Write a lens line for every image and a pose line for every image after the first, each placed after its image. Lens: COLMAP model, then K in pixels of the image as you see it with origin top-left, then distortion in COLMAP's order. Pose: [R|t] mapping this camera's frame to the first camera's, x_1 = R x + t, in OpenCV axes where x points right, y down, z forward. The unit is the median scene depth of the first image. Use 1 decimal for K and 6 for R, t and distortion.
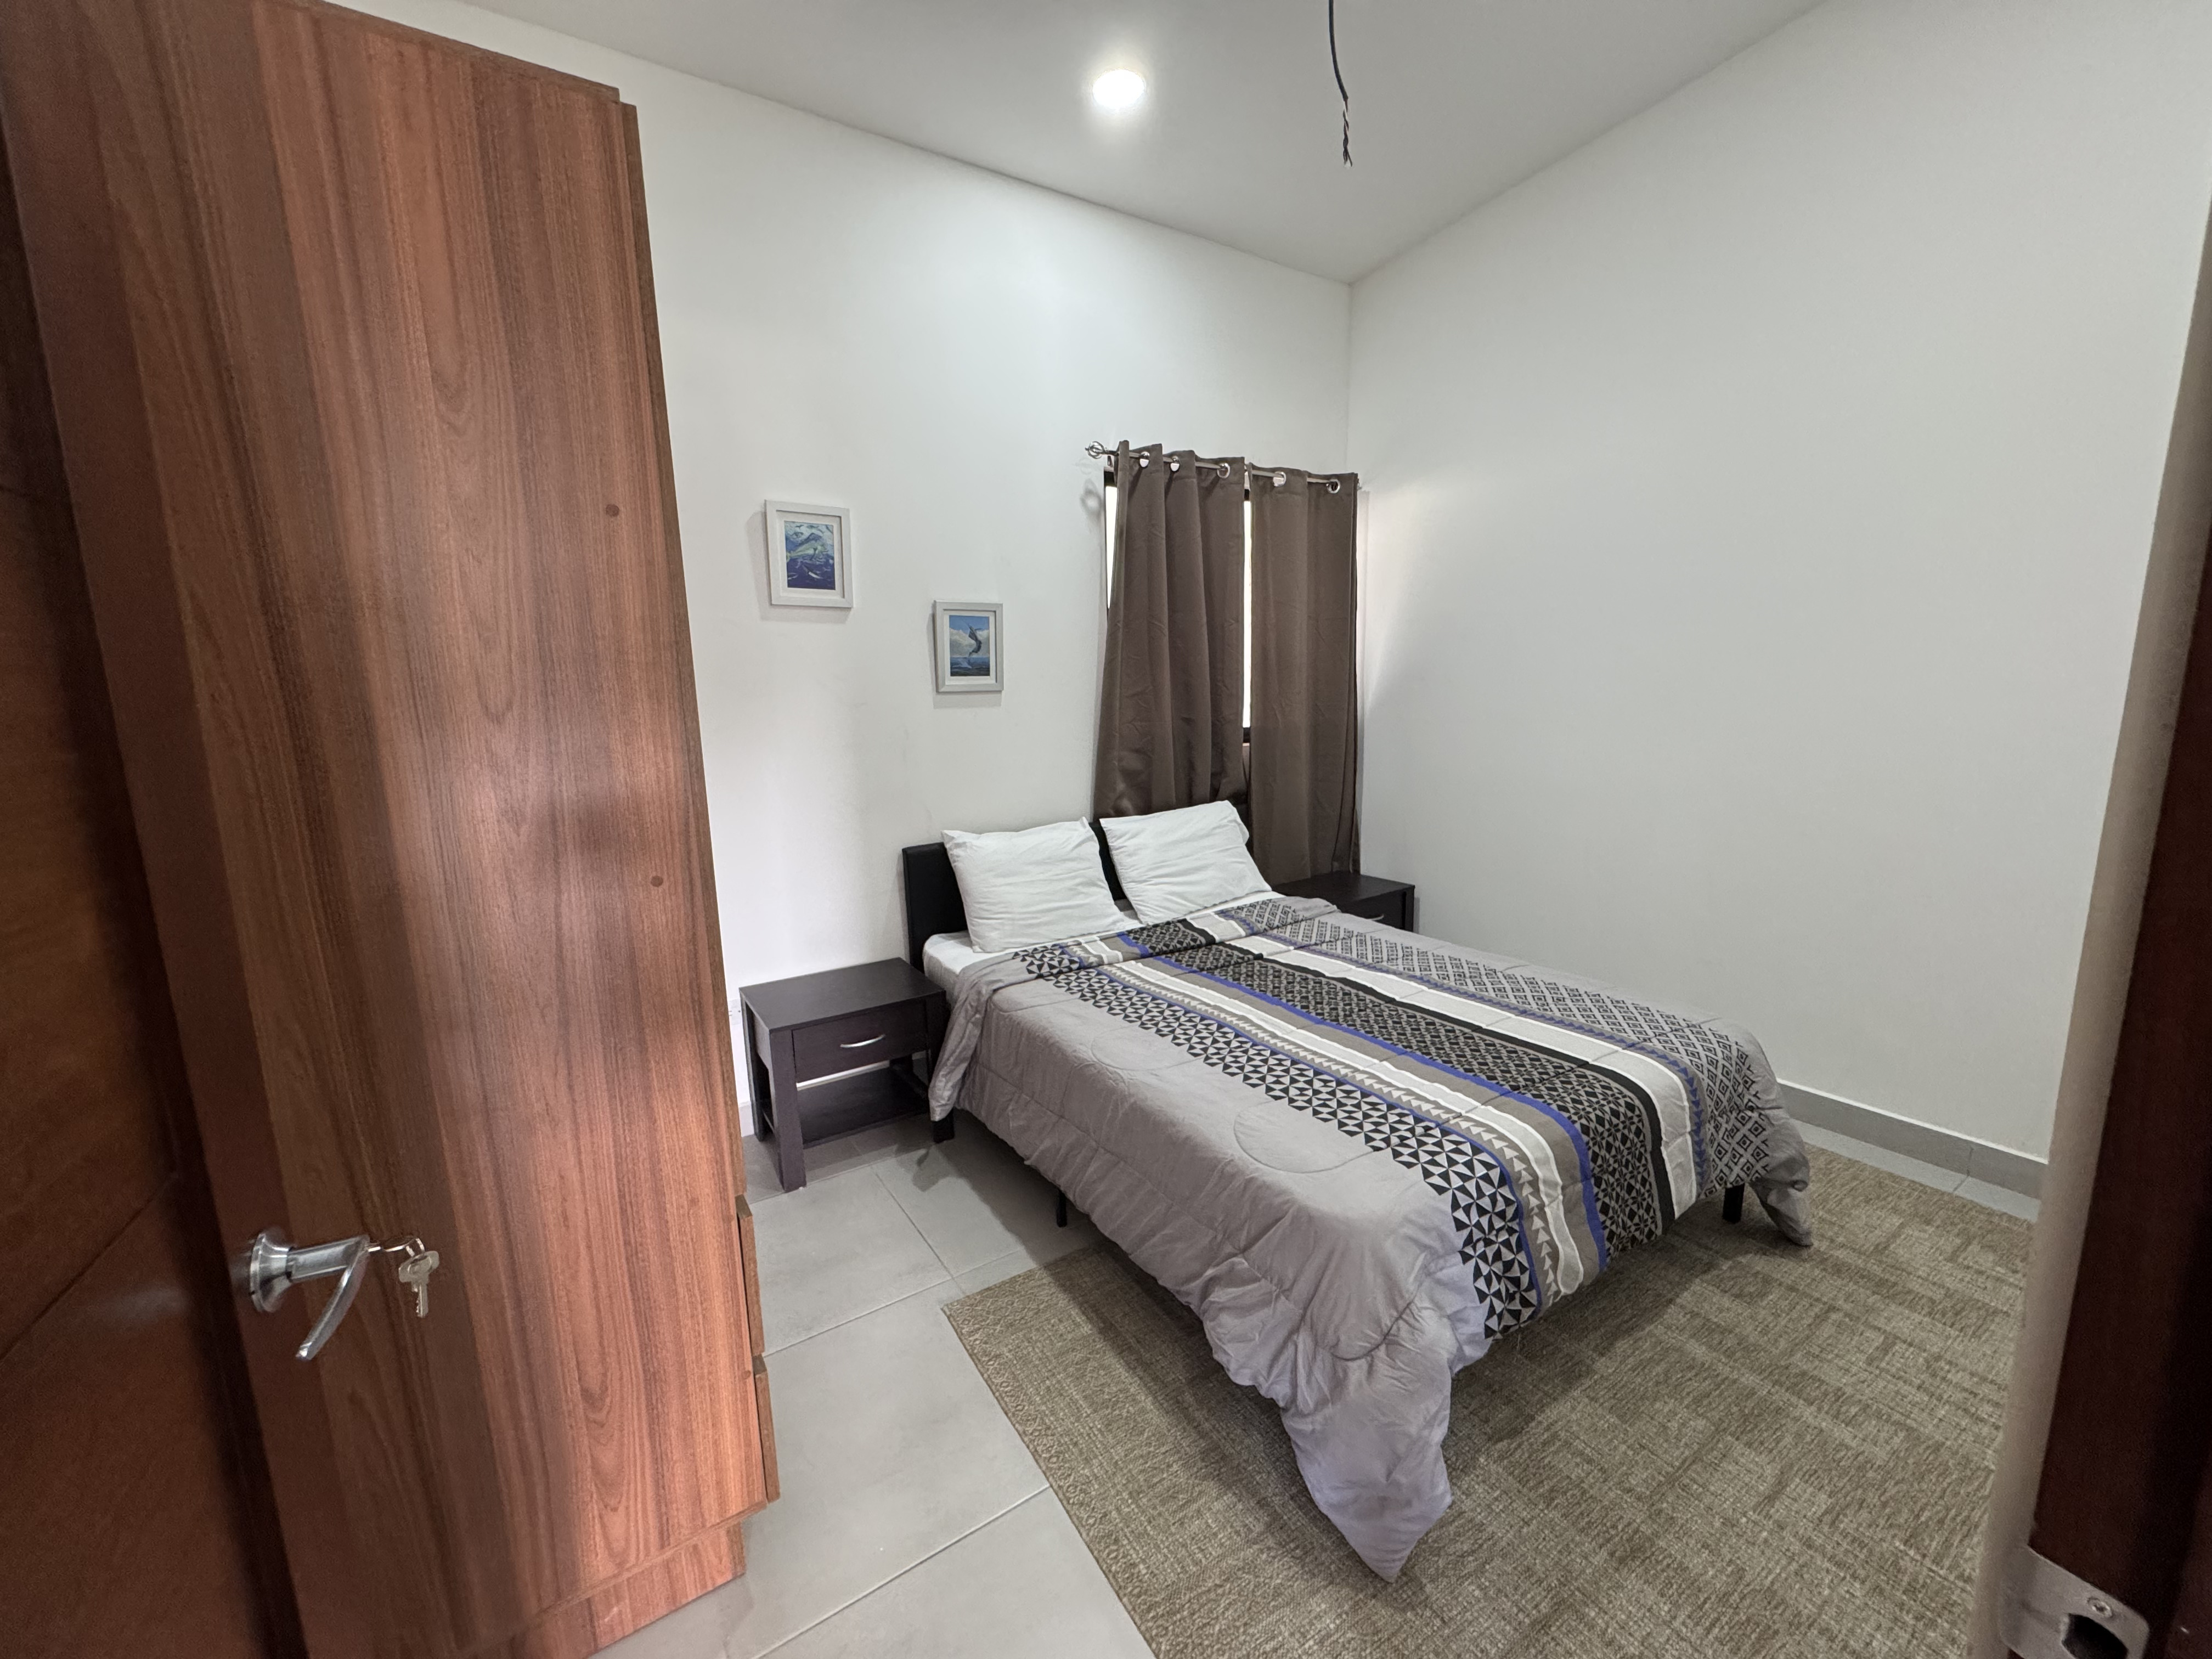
lens RADIAL K [[885.7, 0, 1101.7], [0, 885.7, 831.4], [0, 0, 1]] dist [0.000177, 0.000269]
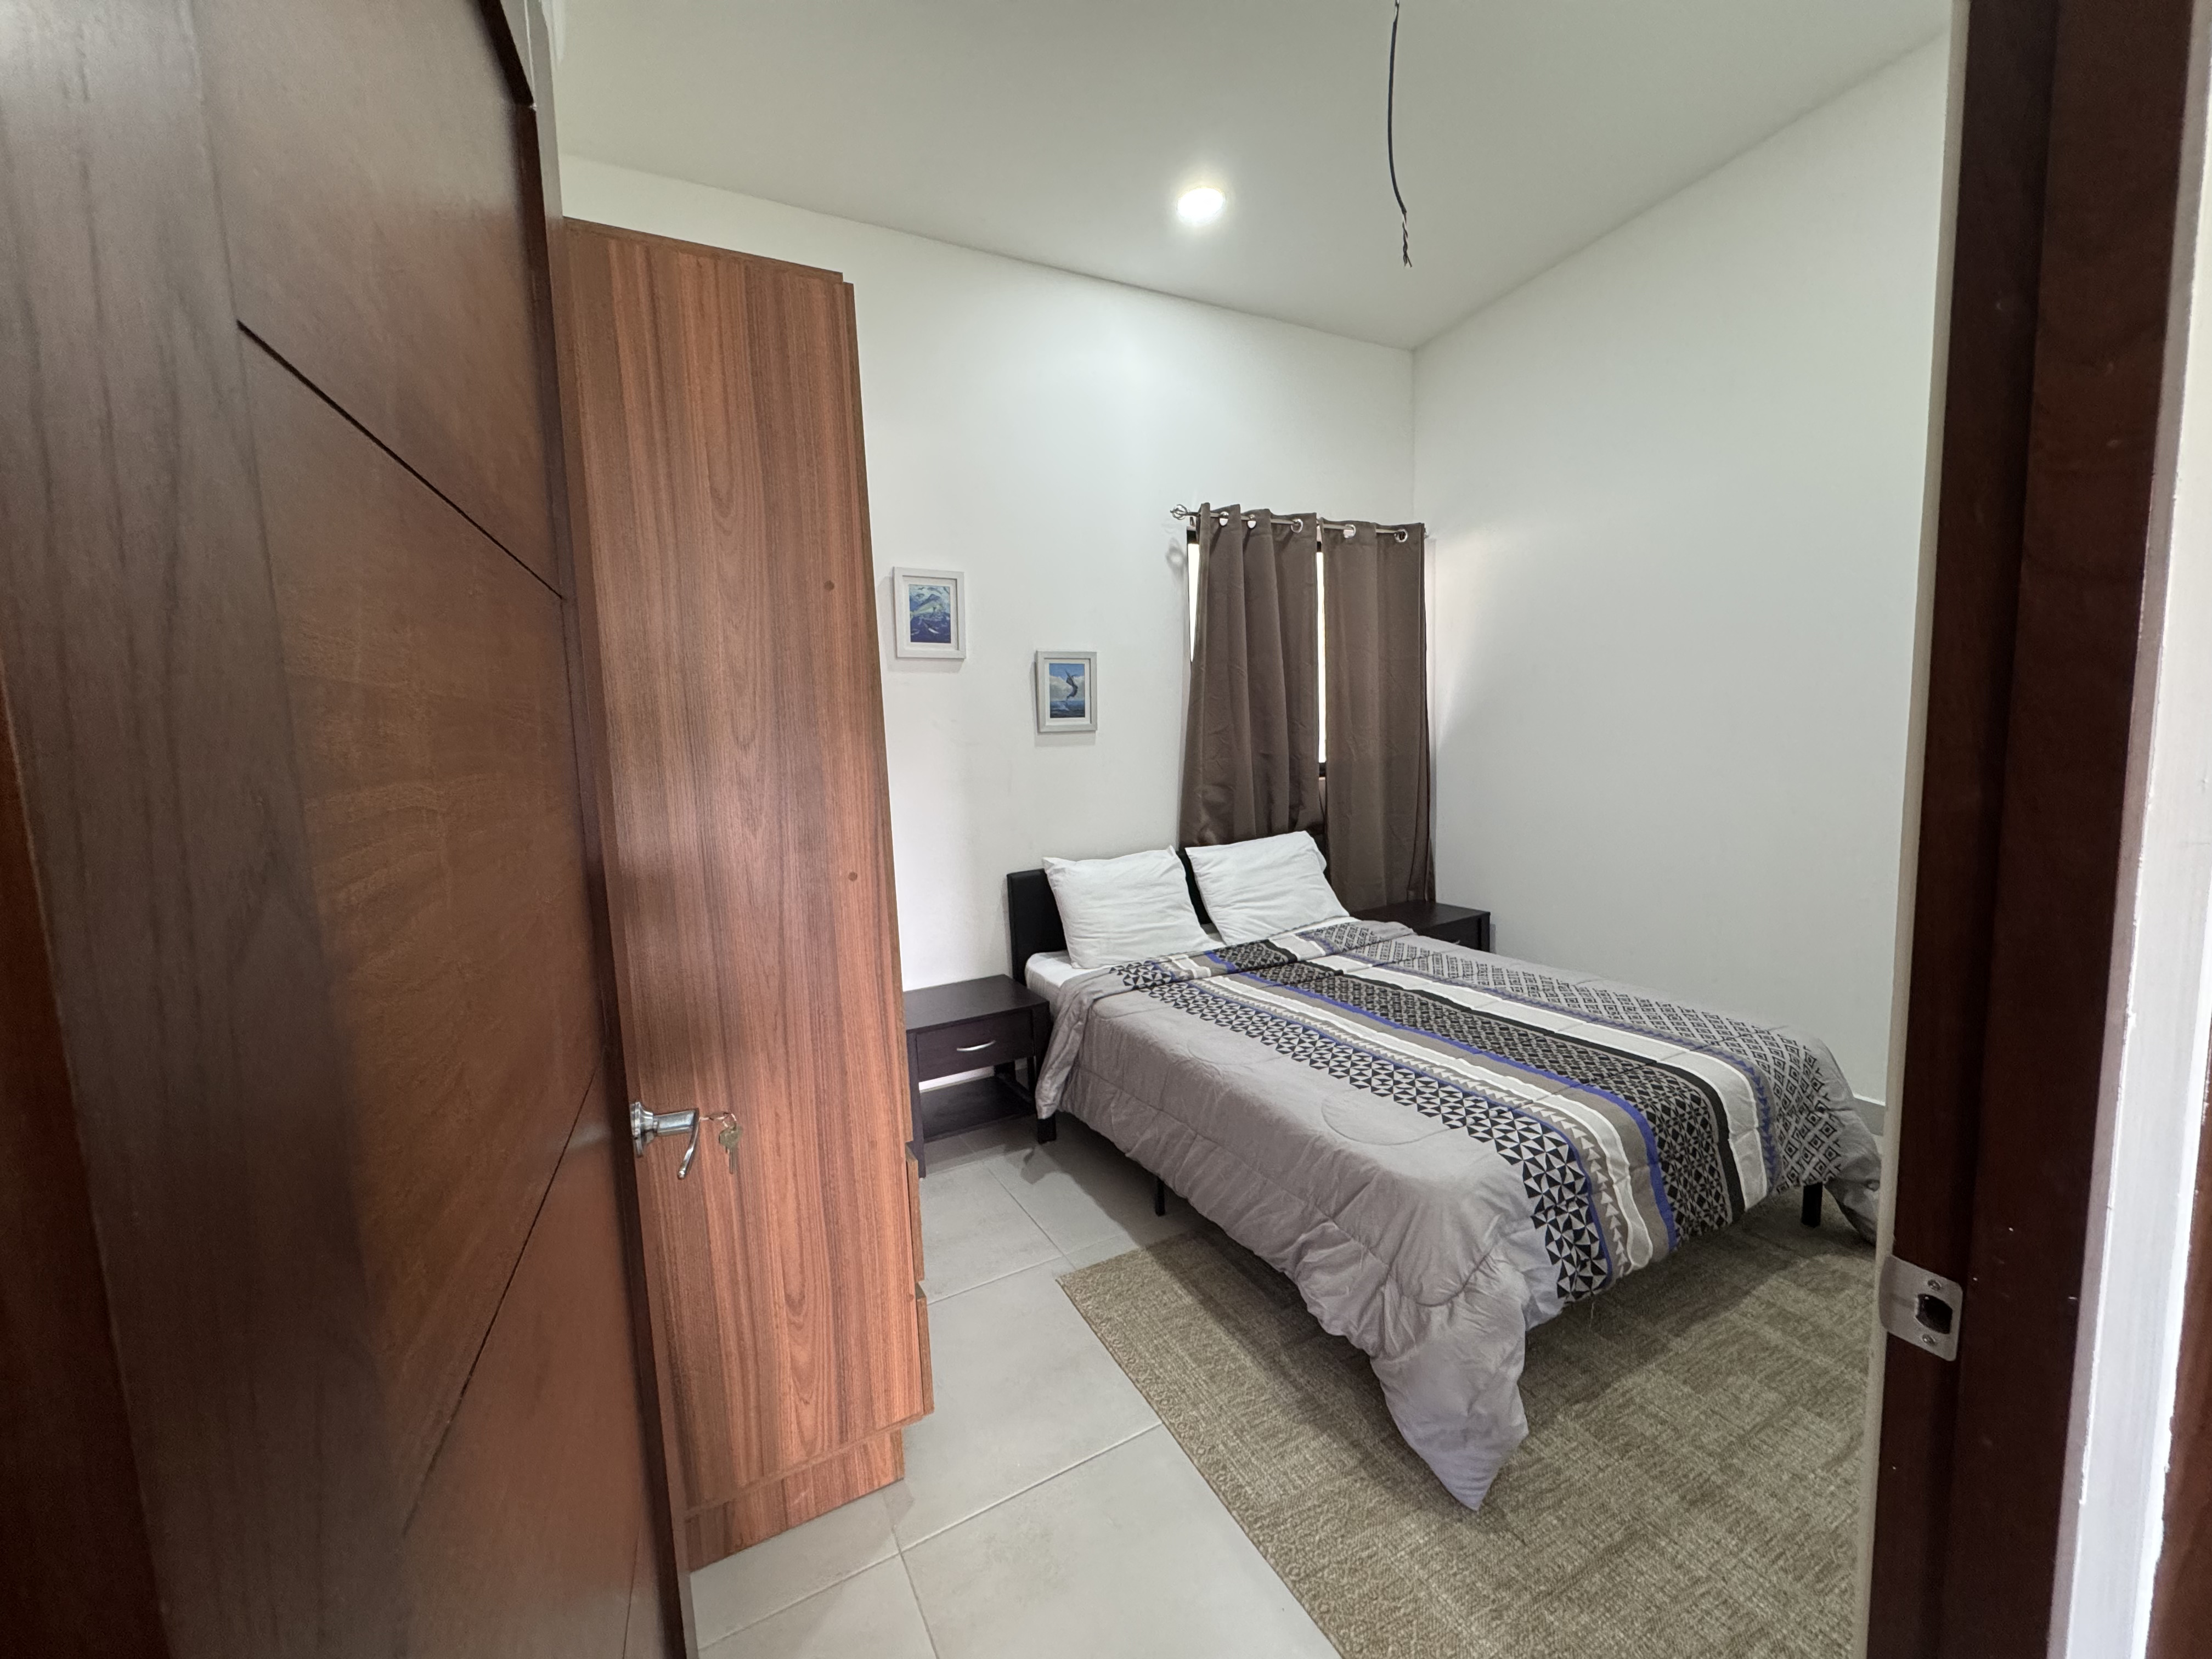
lens RADIAL K [[885.7, 0, 1101.7], [0, 885.7, 831.4], [0, 0, 1]] dist [0.000177, 0.000269]
pose [[0.996945, -0.008068, -0.077690, -0.037703], [0.004023, 0.998635, -0.052083, 0.040956], [0.078005, 0.051612, 0.995616, -0.150036]]
